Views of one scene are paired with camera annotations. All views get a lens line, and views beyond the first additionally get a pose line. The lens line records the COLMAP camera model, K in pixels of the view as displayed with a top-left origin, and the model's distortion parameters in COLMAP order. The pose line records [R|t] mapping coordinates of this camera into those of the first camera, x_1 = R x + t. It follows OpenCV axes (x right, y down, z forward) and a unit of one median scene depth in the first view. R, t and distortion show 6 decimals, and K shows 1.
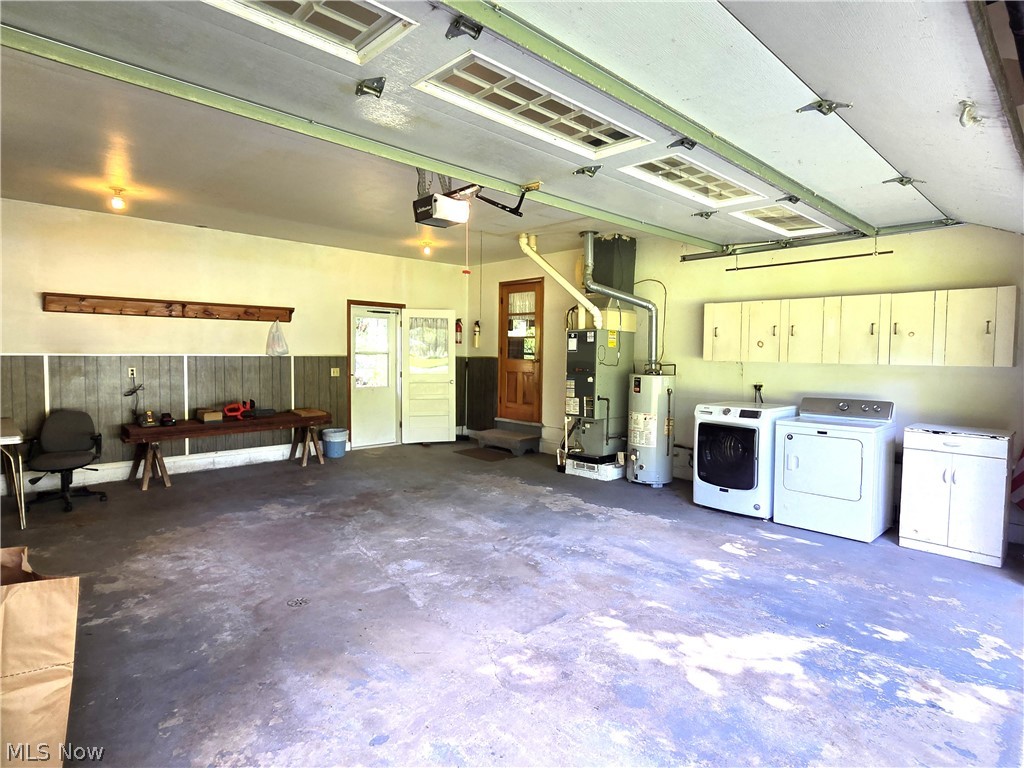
lens RADIAL K [[569.7, 0, 512.0], [0, 569.7, 381.5], [0, 0, 1]] dist [-0.010317, 0.000025]
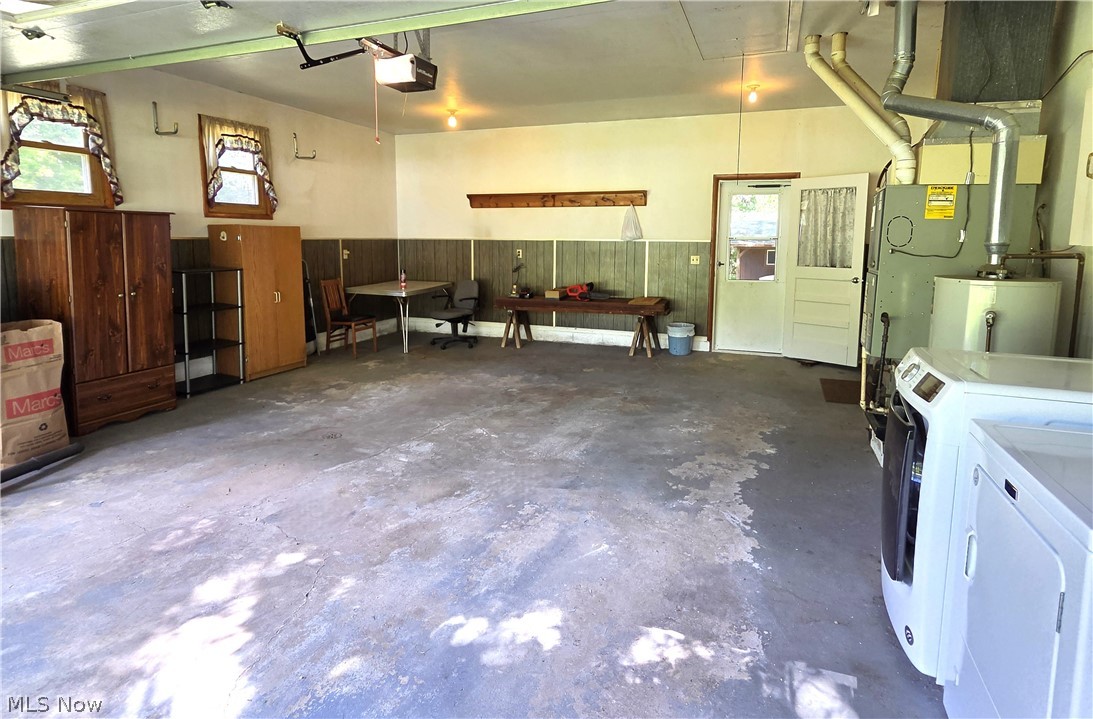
lens RADIAL K [[591.6, 0, 539.5], [0, 591.6, 313.8], [0, 0, 1]] dist [-0.000925, -0.001541]
pose [[0.411462, 0.108716, -0.904920, 0.625986], [-0.050022, 0.994058, 0.096680, -0.014692], [0.910053, 0.005486, 0.414455, 0.583821]]
